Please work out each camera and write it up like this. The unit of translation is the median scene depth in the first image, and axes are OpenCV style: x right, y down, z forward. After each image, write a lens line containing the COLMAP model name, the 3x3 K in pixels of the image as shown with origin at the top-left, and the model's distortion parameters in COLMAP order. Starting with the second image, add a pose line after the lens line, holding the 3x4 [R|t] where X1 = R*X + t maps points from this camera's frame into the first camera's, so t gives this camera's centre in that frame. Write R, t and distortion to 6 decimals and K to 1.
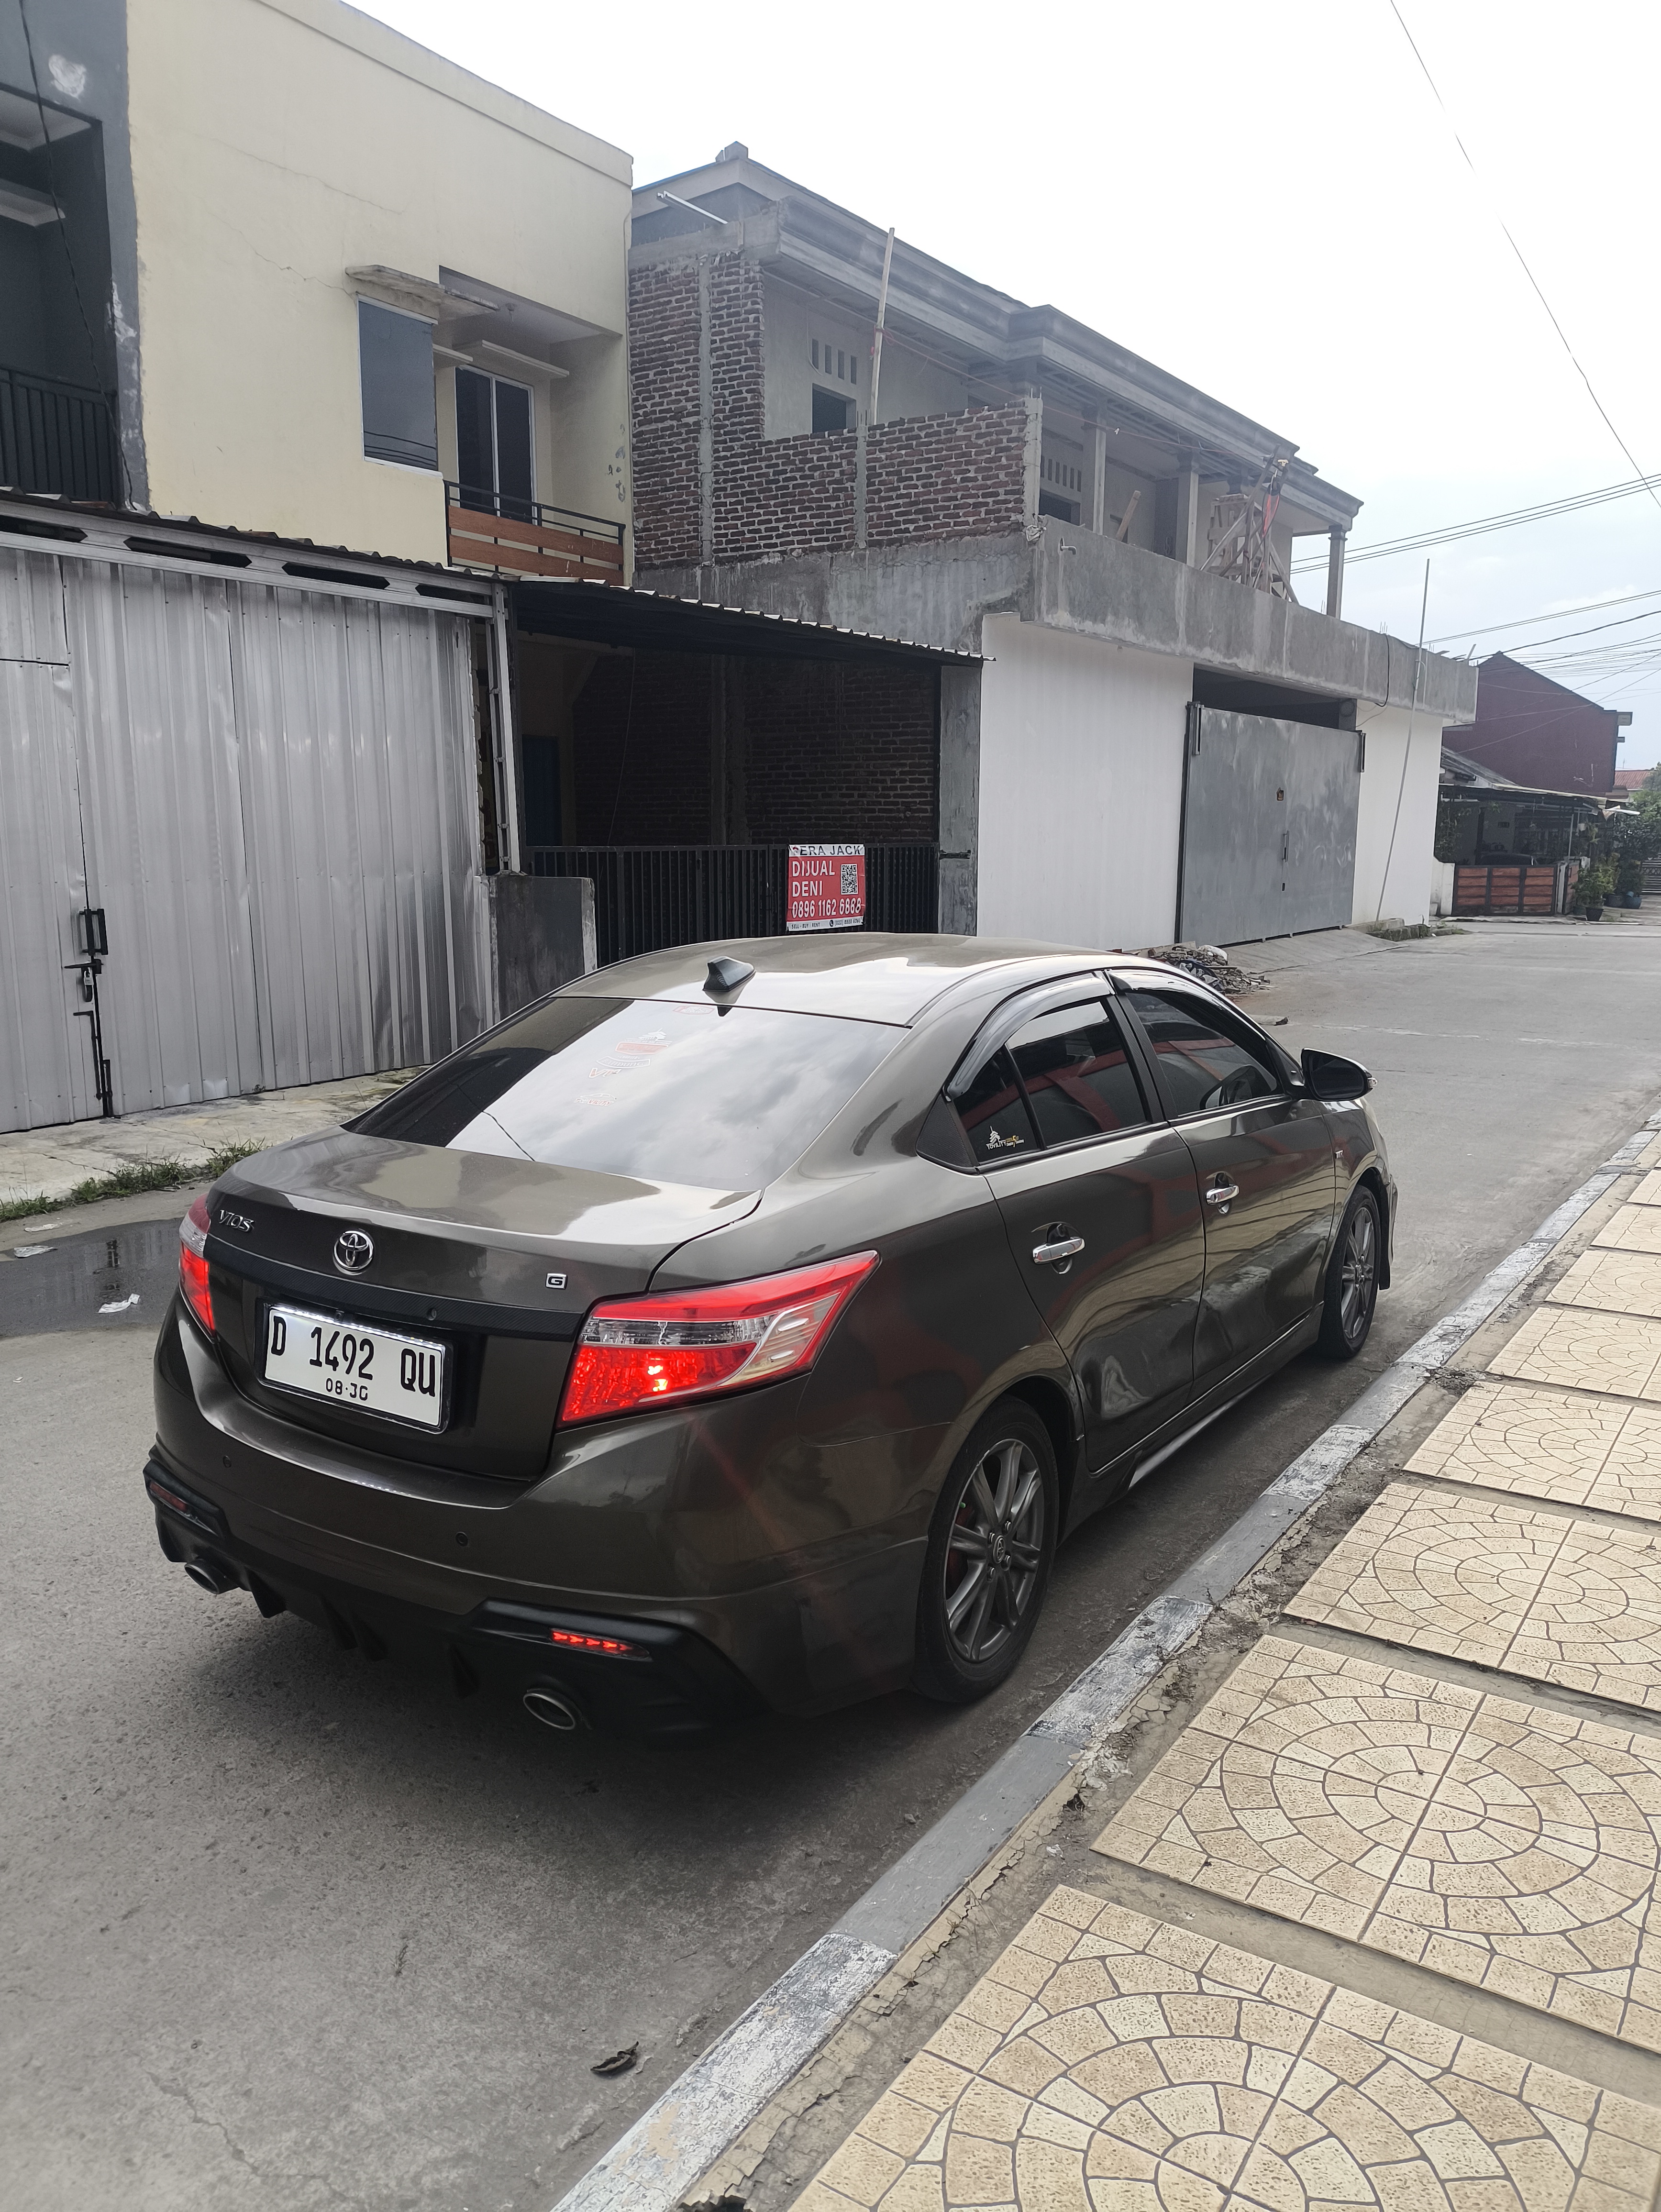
lens RADIAL K [[1600.6, 0, 815.5], [0, 1600.6, 1123.0], [0, 0, 1]] dist [0.061258, -0.031496]
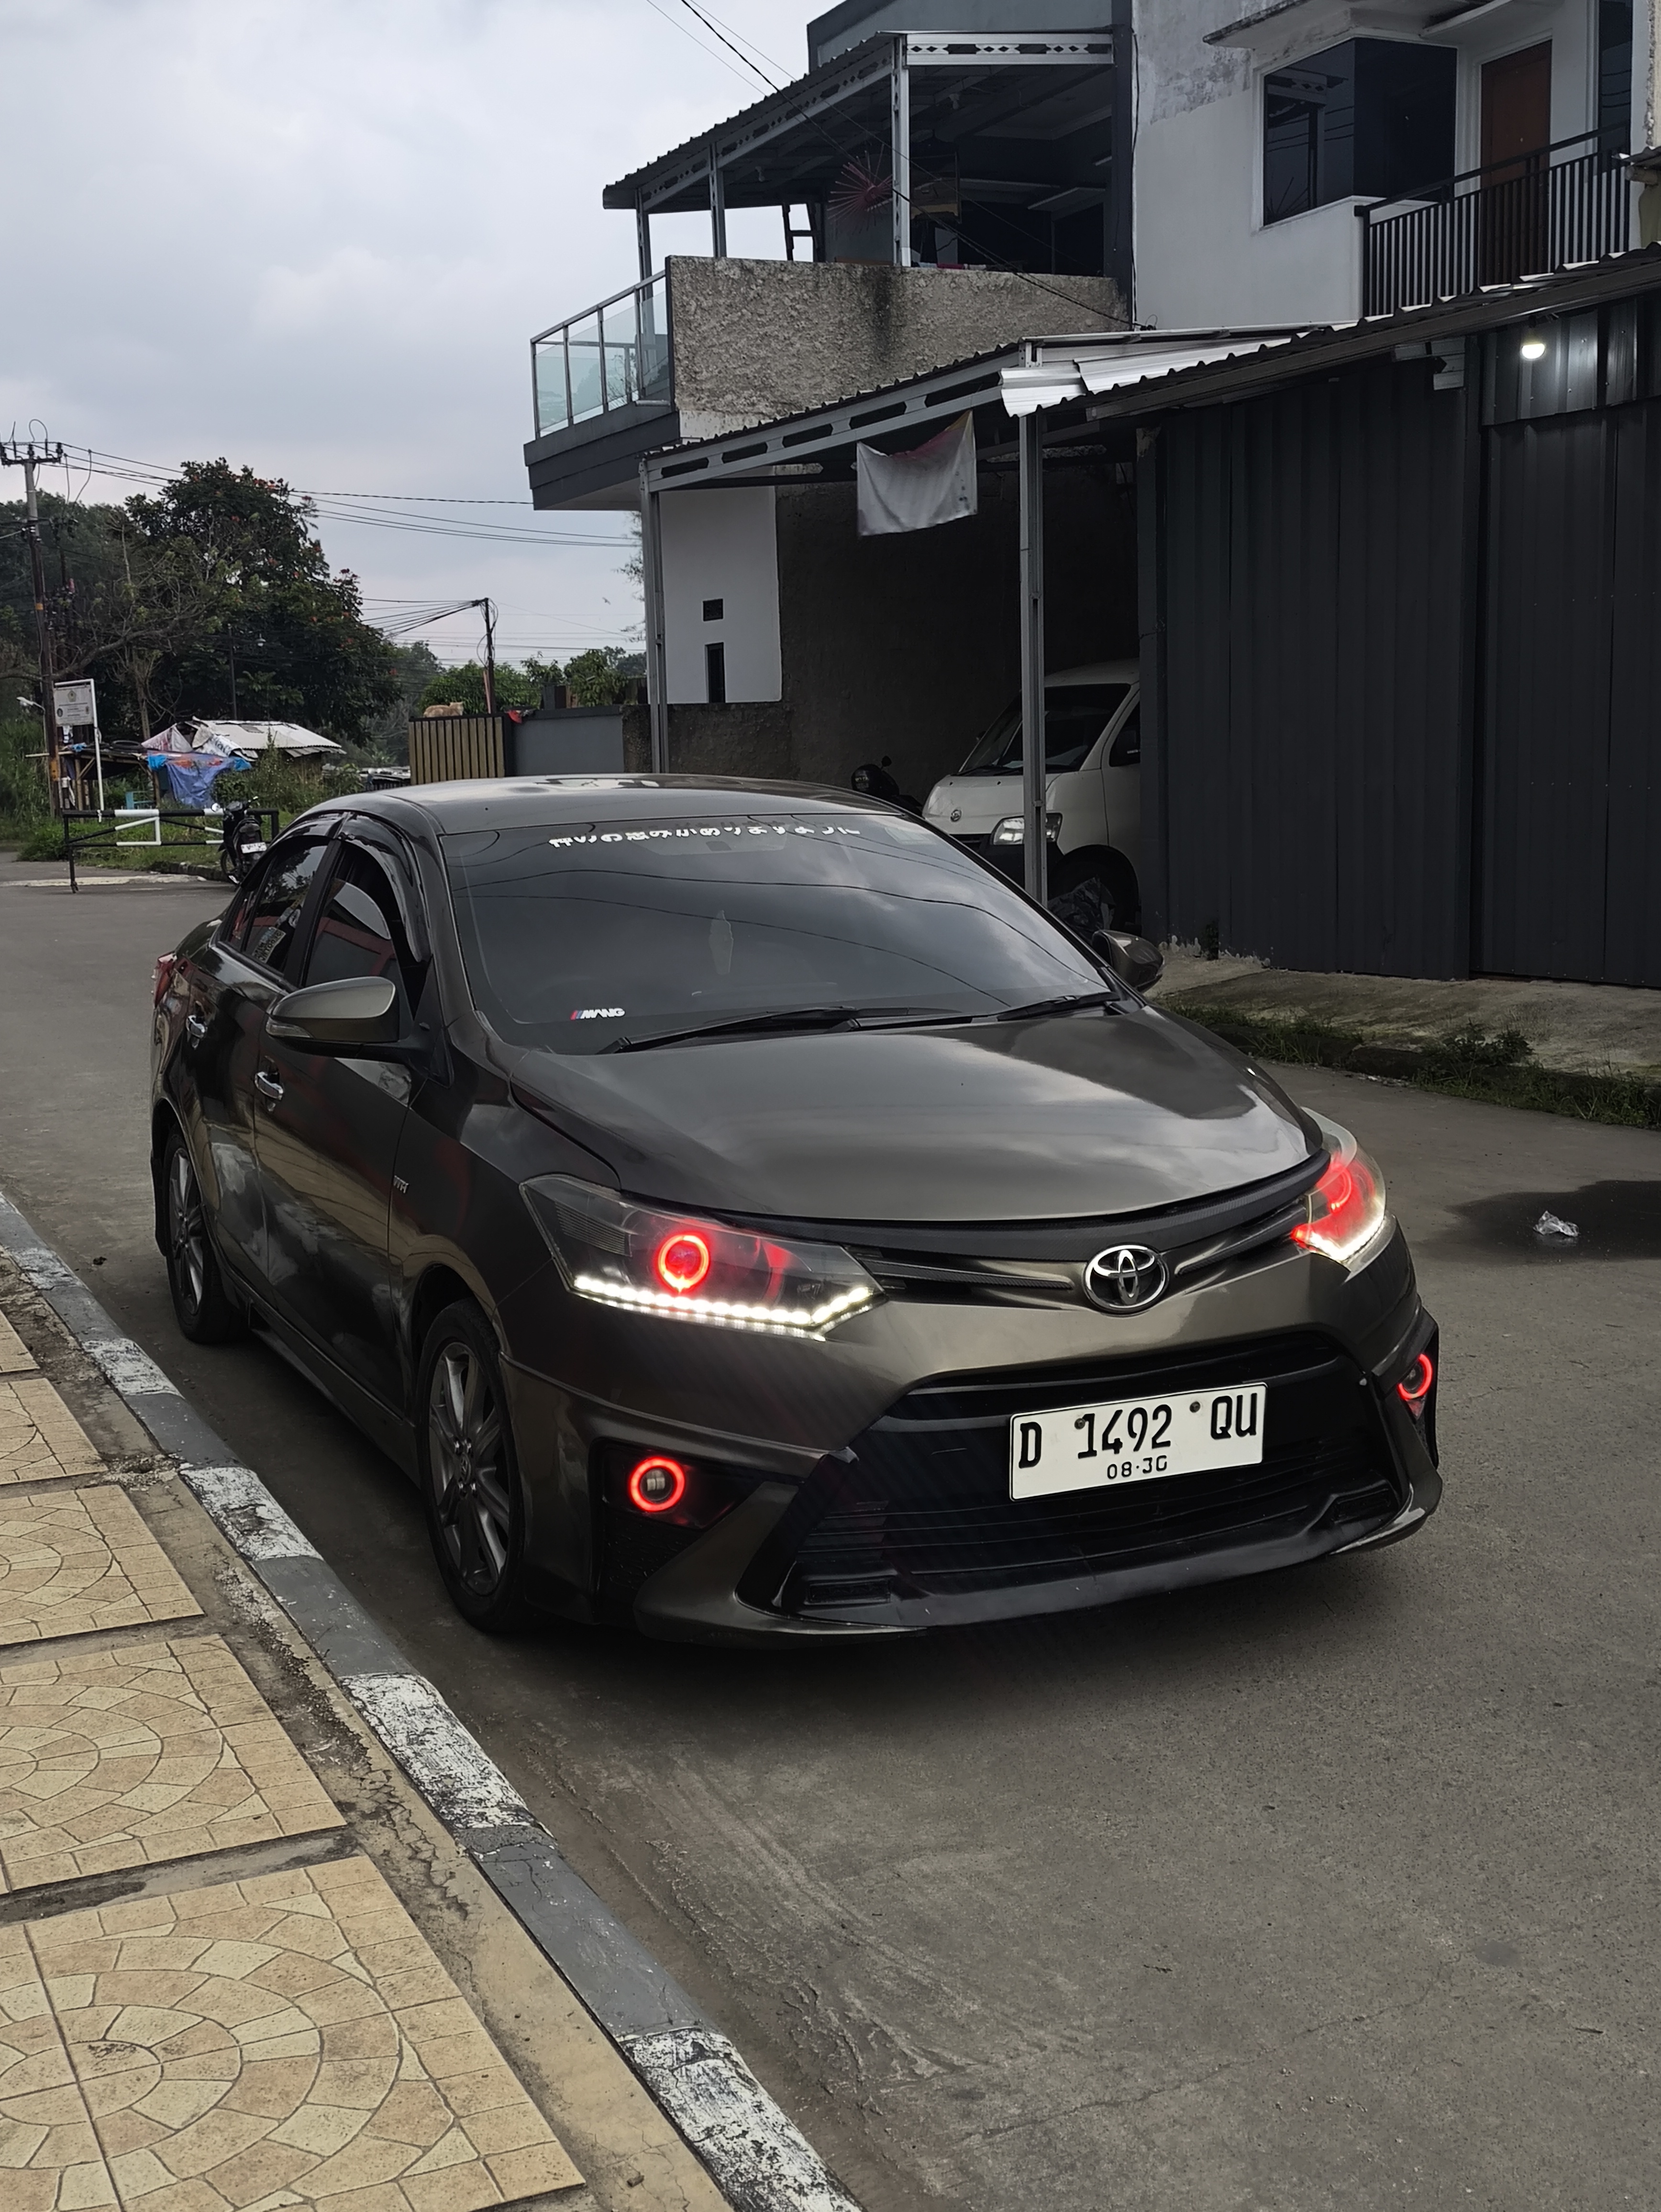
lens RADIAL K [[2599.6, 0, 835.2], [0, 2599.6, 1099.5], [0, 0, 1]] dist [0.001849, 0.000000]
pose [[-0.522373, 0.102929, -0.846482, 0.290270], [-0.148933, 0.966417, 0.209421, -0.063335], [0.839611, 0.235465, -0.489500, 0.444498]]
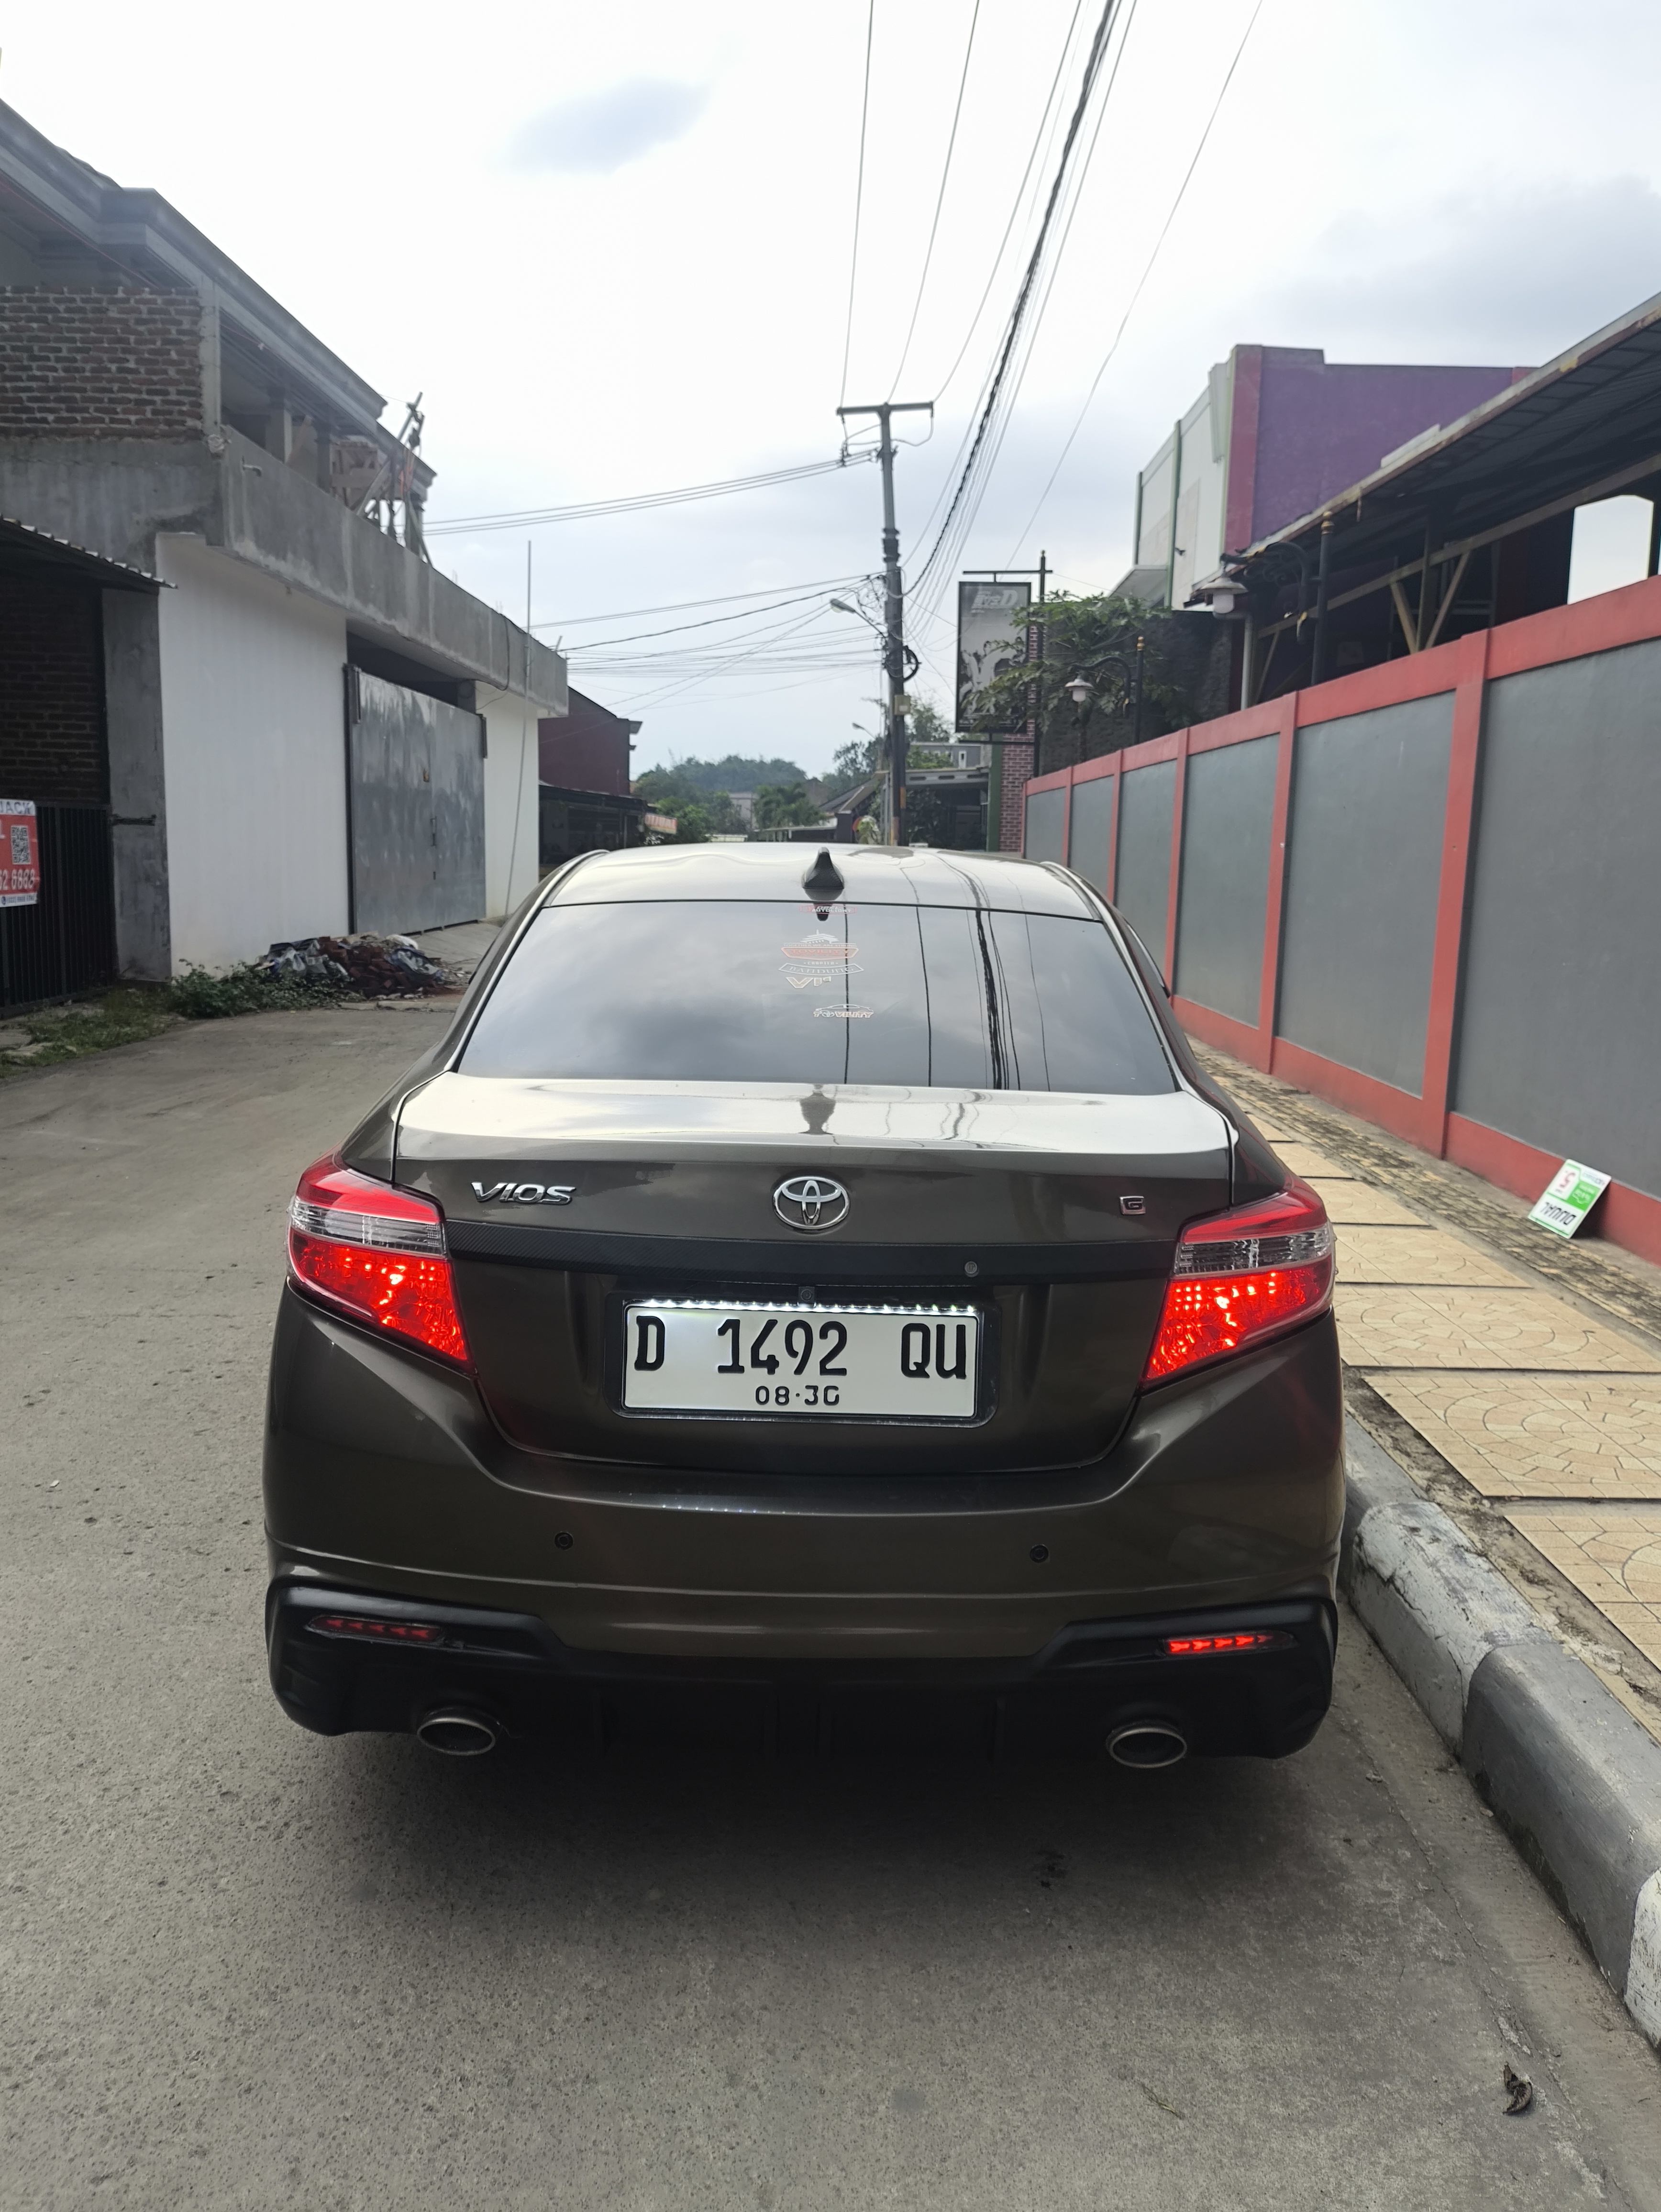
lens RADIAL K [[1753.1, 0, 853.2], [0, 1753.1, 1099.0], [0, 0, 1]] dist [0.066608, -0.098433]
pose [[0.837004, -0.061362, 0.543745, -0.113096], [0.075257, 0.997159, -0.003315, 0.005930], [-0.541996, 0.043695, 0.839244, 0.051638]]
